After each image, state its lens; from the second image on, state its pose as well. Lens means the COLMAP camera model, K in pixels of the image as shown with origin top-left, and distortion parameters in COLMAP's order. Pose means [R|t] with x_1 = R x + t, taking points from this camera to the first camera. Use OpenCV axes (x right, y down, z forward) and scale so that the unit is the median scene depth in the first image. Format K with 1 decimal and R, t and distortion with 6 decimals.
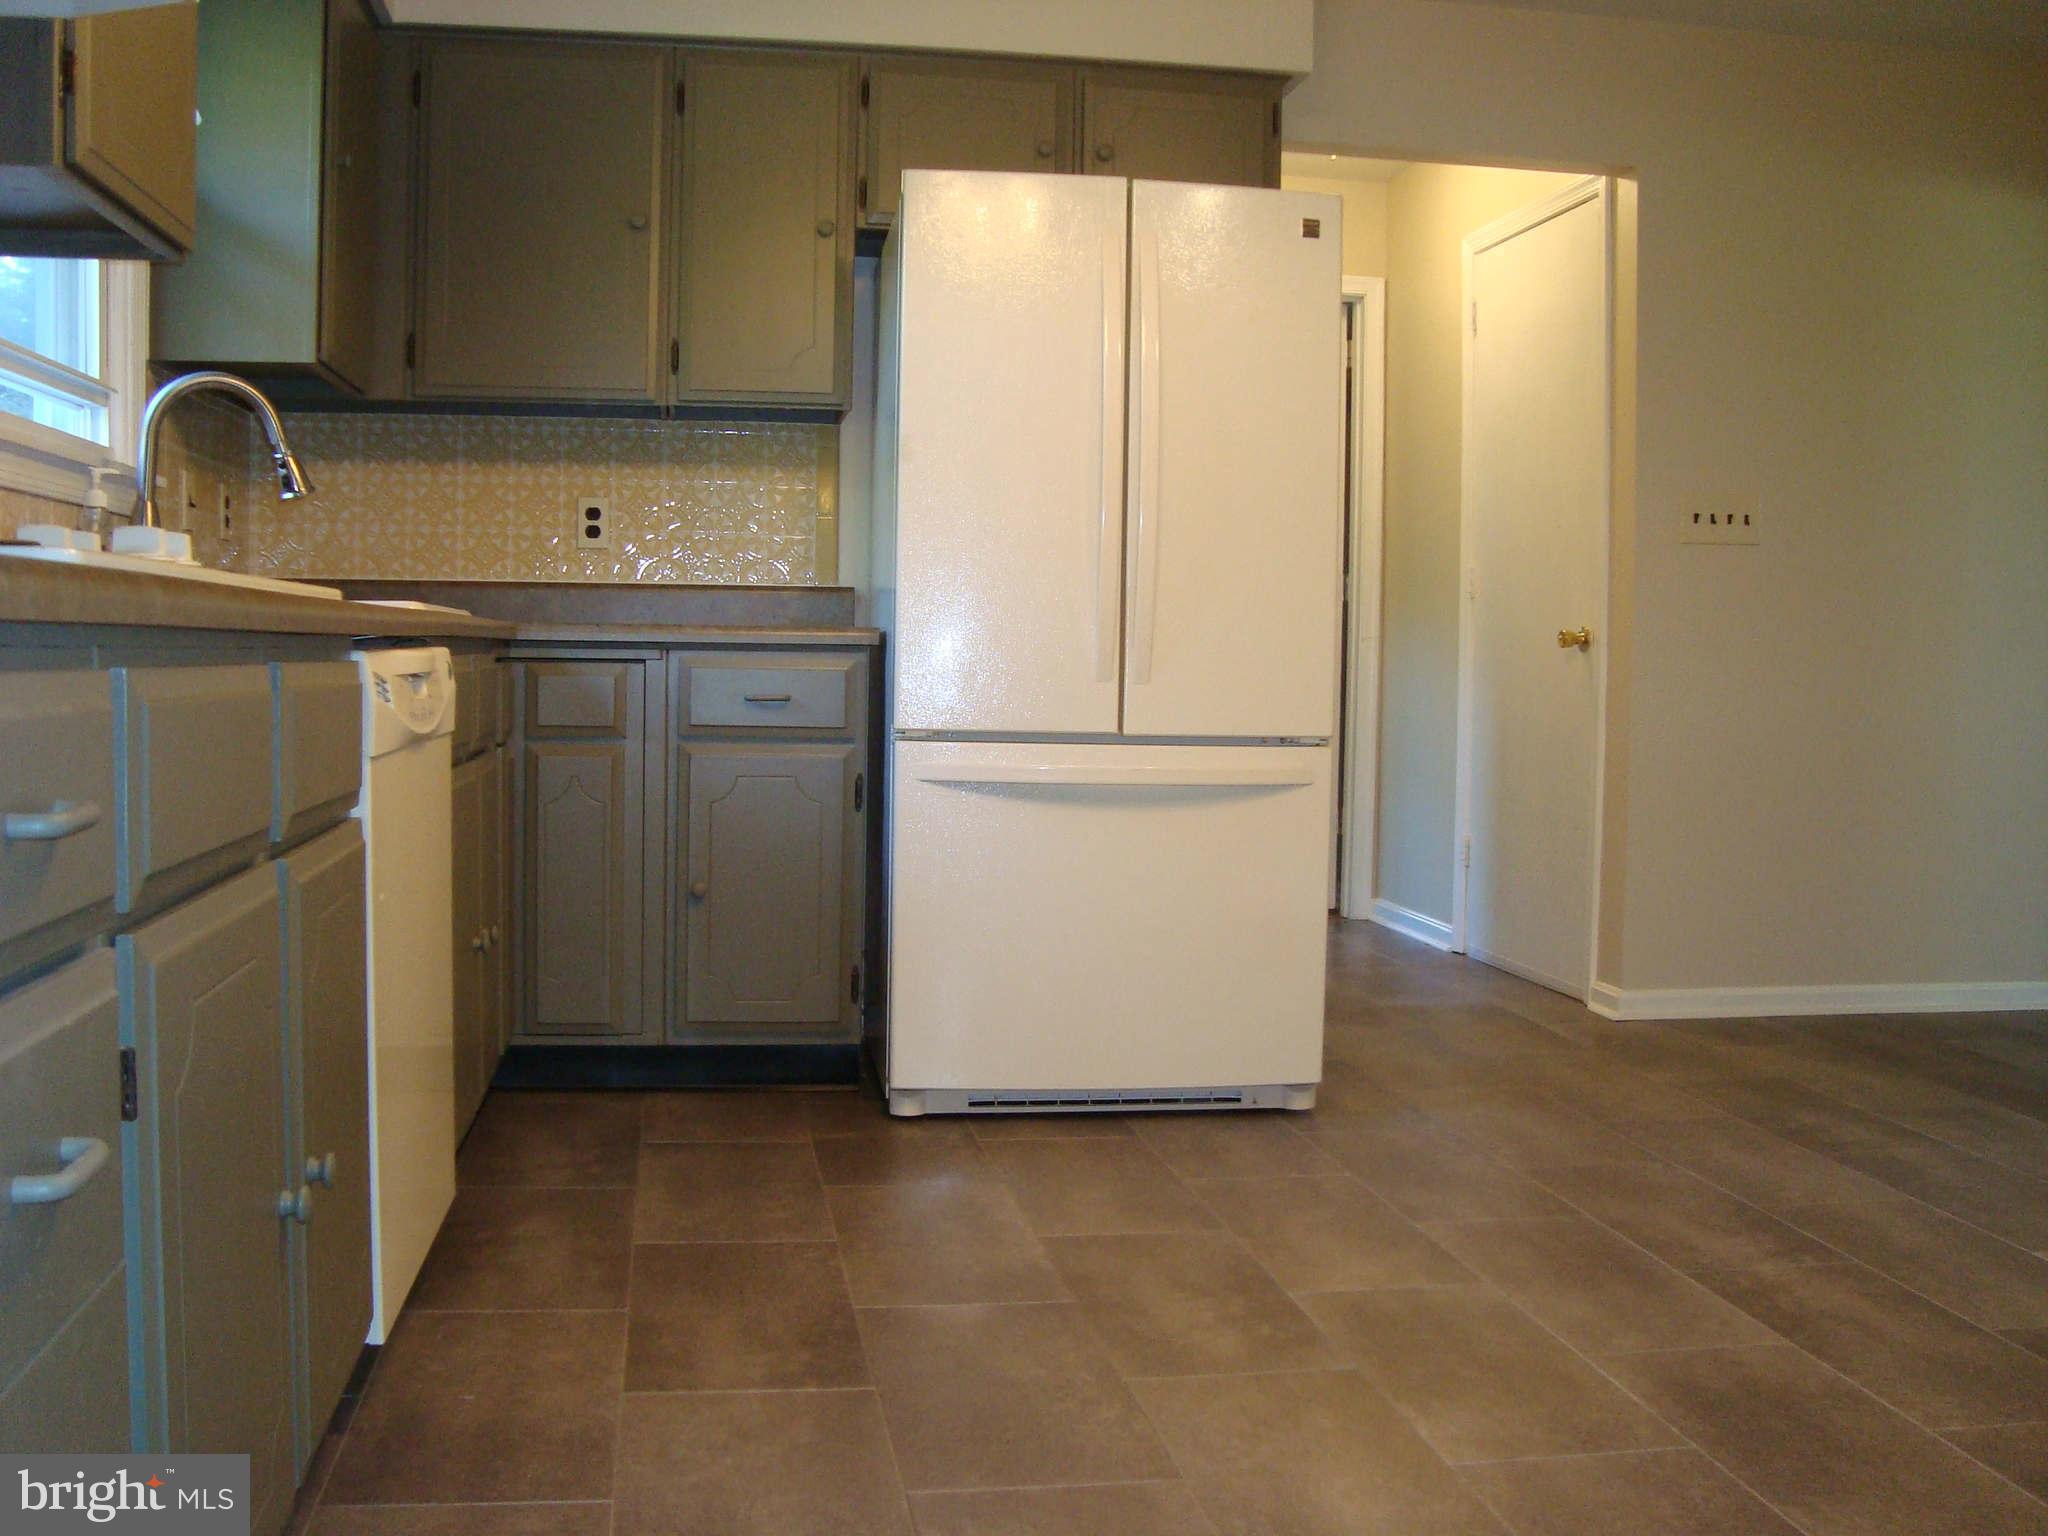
lens RADIAL K [[2018.9, 0, 1024.0], [0, 2018.9, 768.0], [0, 0, 1]] dist [-0.243862, 0.250508]
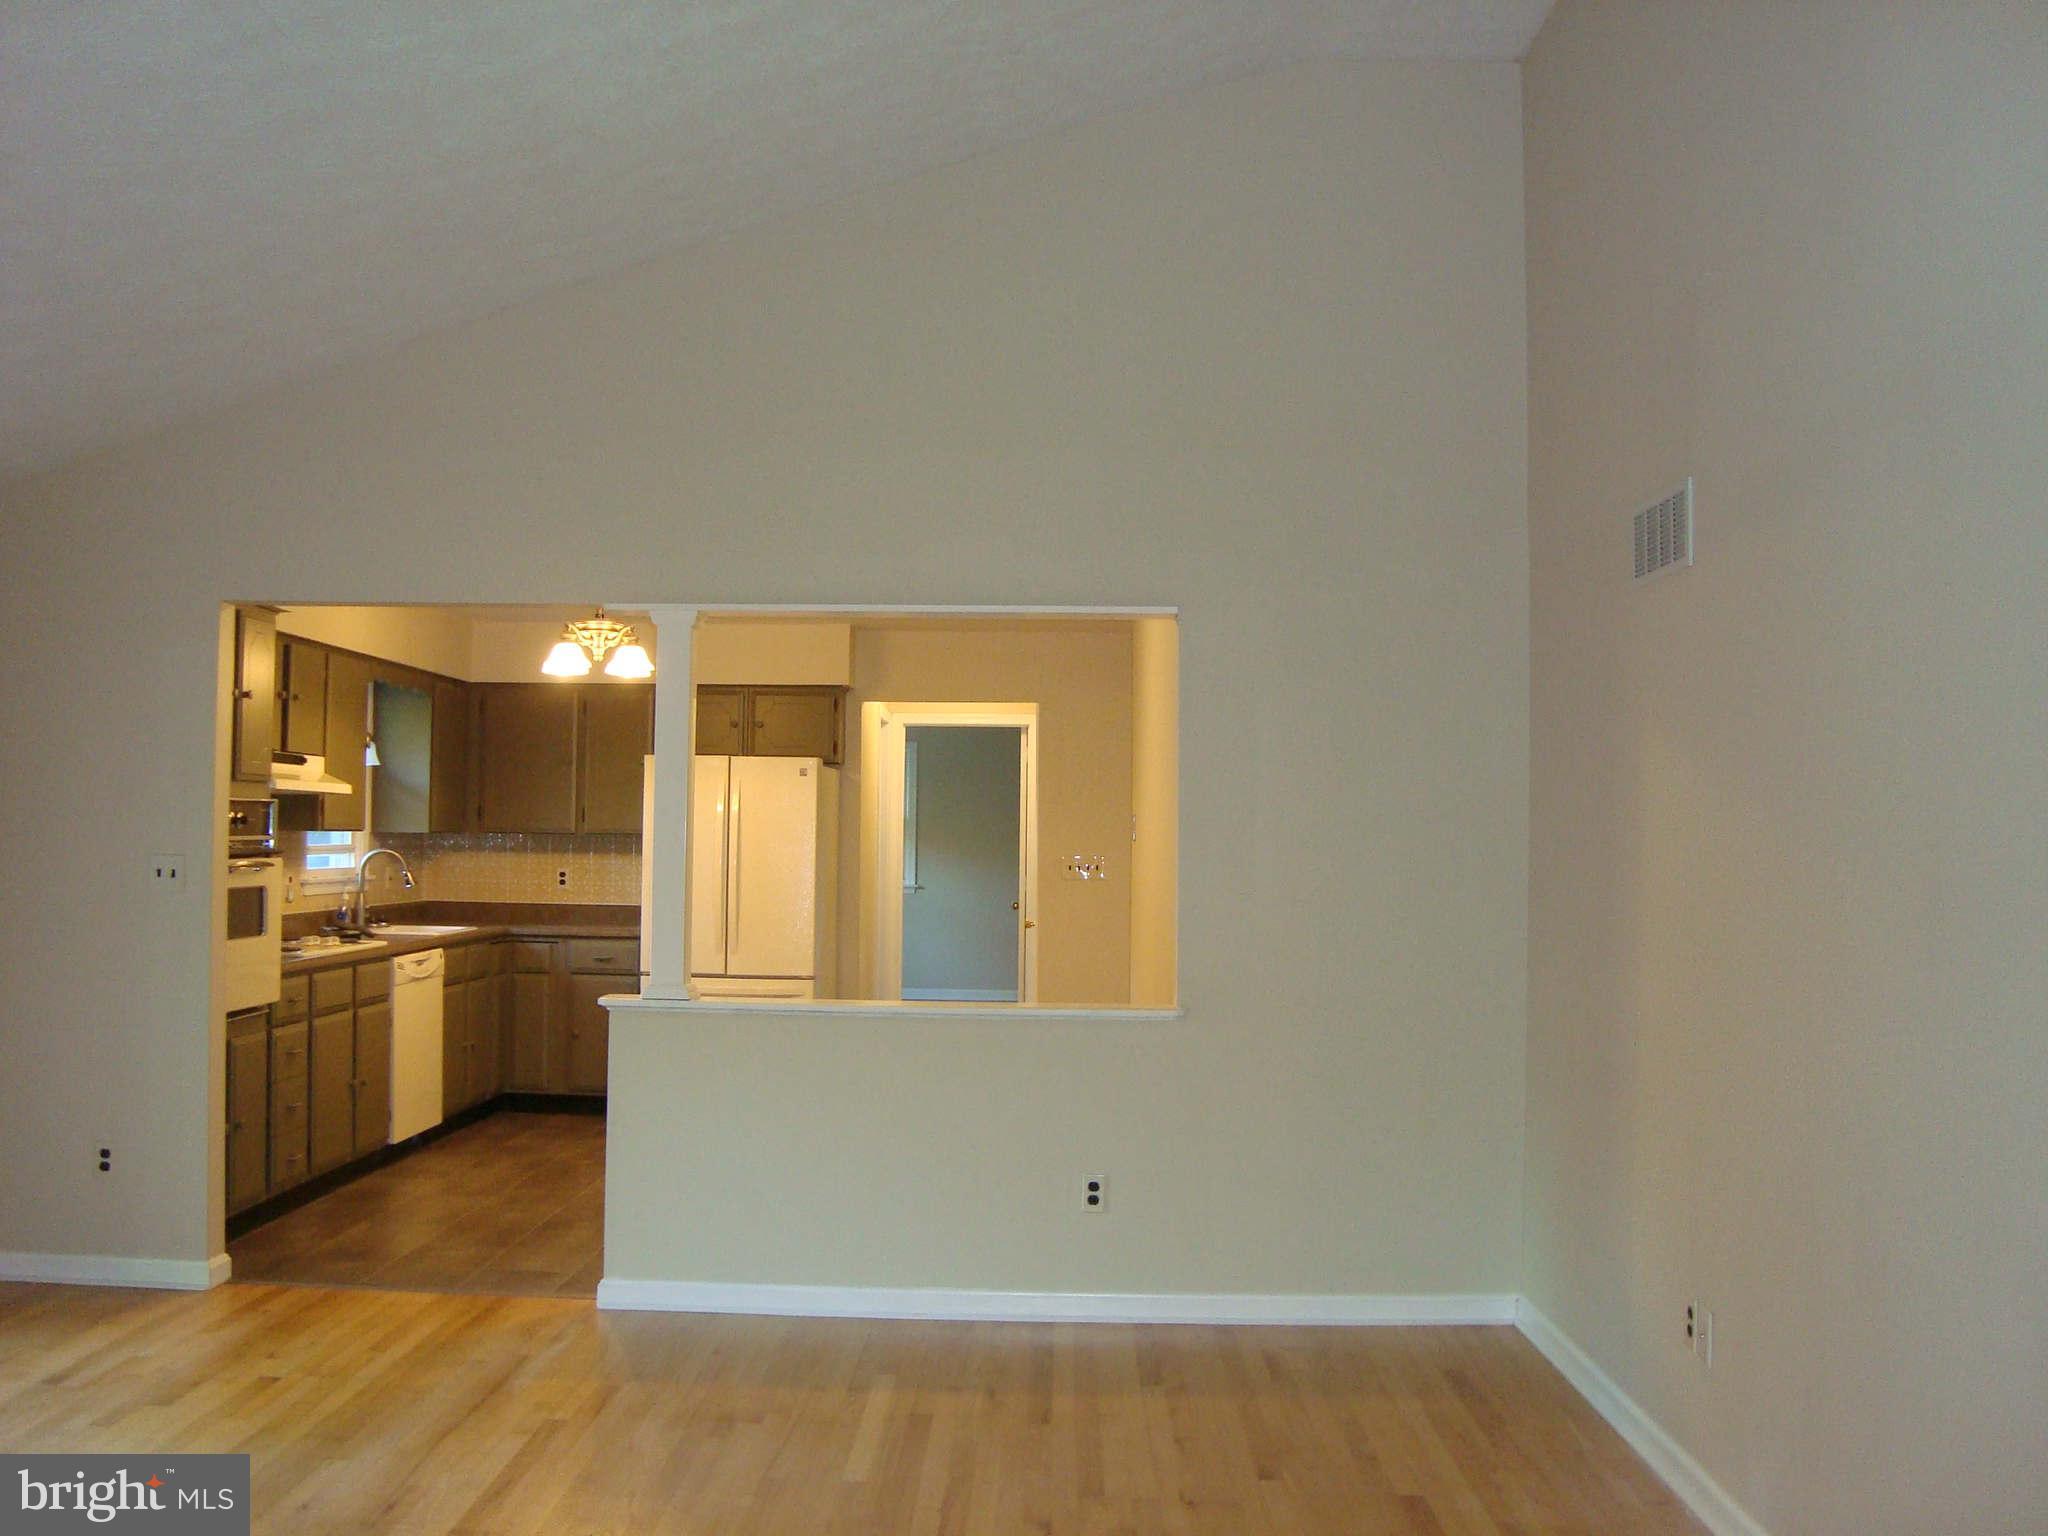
lens RADIAL K [[2018.9, 0, 1024.0], [0, 2018.9, 768.0], [0, 0, 1]] dist [-0.243862, 0.250508]
pose [[0.984264, -0.009106, -0.176467, 0.828990], [-0.007712, 0.995506, -0.094385, -0.039321], [0.176534, 0.094261, 0.979771, -1.376639]]
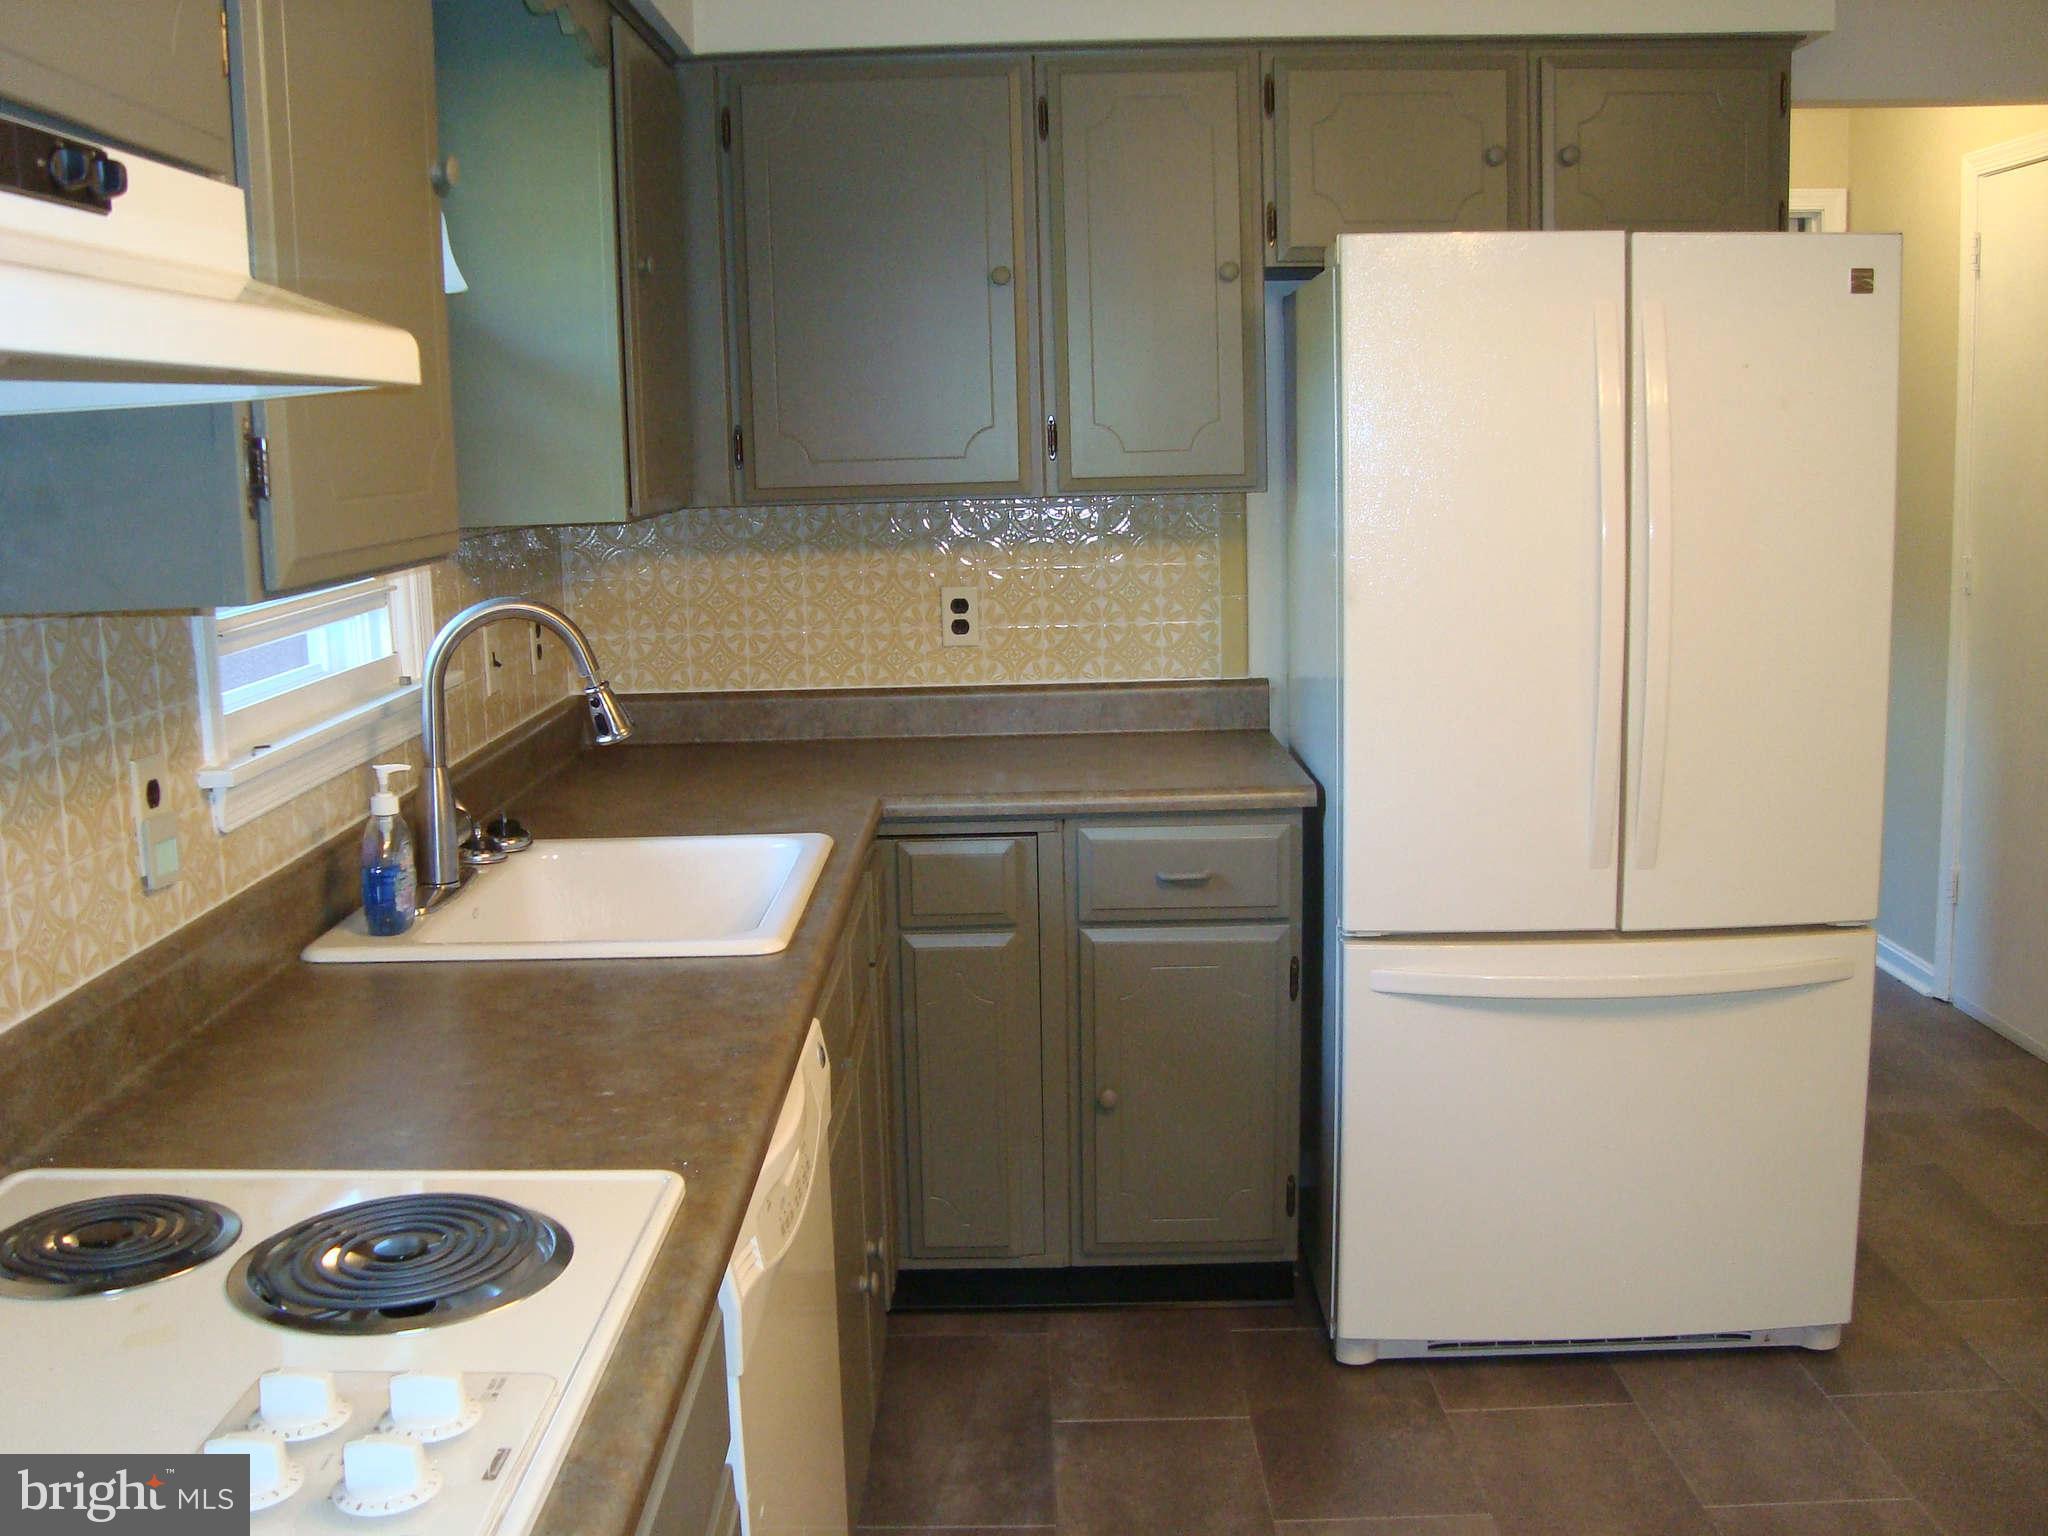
lens RADIAL K [[2008.5, 0, 993.2], [0, 2008.5, 767.0], [0, 0, 1]] dist [-0.200648, 0.209855]
pose [[0.983722, -0.013328, -0.179204, -0.054784], [0.032225, 0.994163, 0.102959, -0.165303], [0.176786, -0.107058, 0.978410, 0.170087]]
